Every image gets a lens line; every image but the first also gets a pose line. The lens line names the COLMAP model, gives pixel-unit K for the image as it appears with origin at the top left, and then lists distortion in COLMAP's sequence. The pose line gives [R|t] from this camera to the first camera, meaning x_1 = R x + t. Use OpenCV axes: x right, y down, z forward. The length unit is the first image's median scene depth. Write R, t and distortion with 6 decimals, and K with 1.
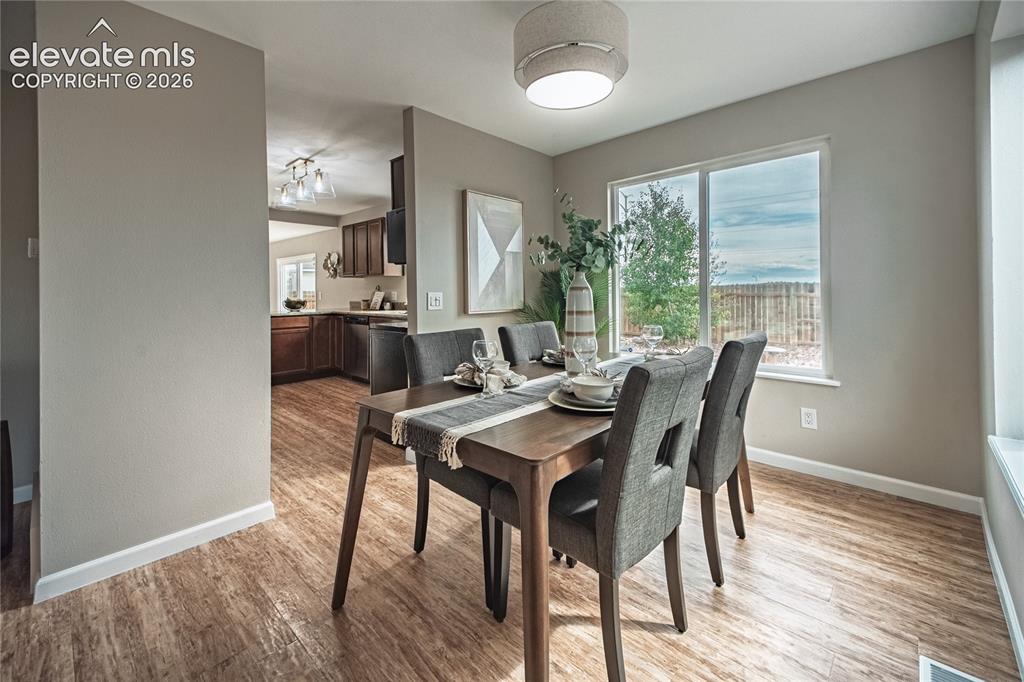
lens RADIAL K [[415.8, 0, 515.5], [0, 415.8, 293.2], [0, 0, 1]] dist [0.046595, 0.000345]
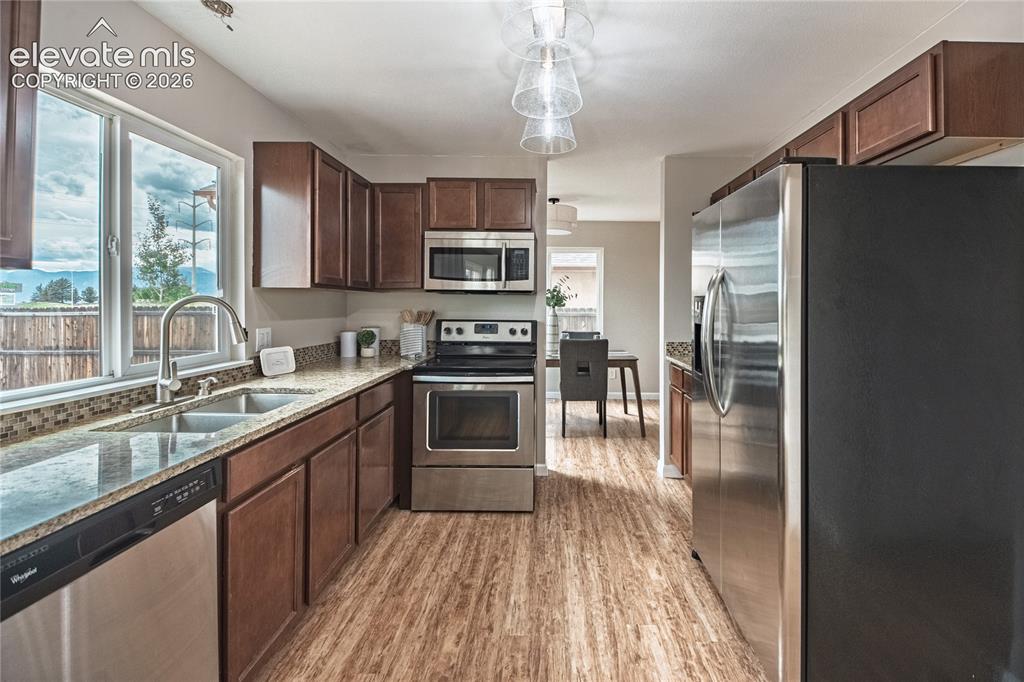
lens RADIAL K [[466.1, 0, 550.7], [0, 466.1, 301.1], [0, 0, 1]] dist [0.020472, -0.002973]
pose [[-0.673552, 0.010944, 0.739059, -0.595704], [0.008587, 0.999939, -0.006981, -0.024661], [-0.739090, 0.001644, -0.673605, 0.924954]]
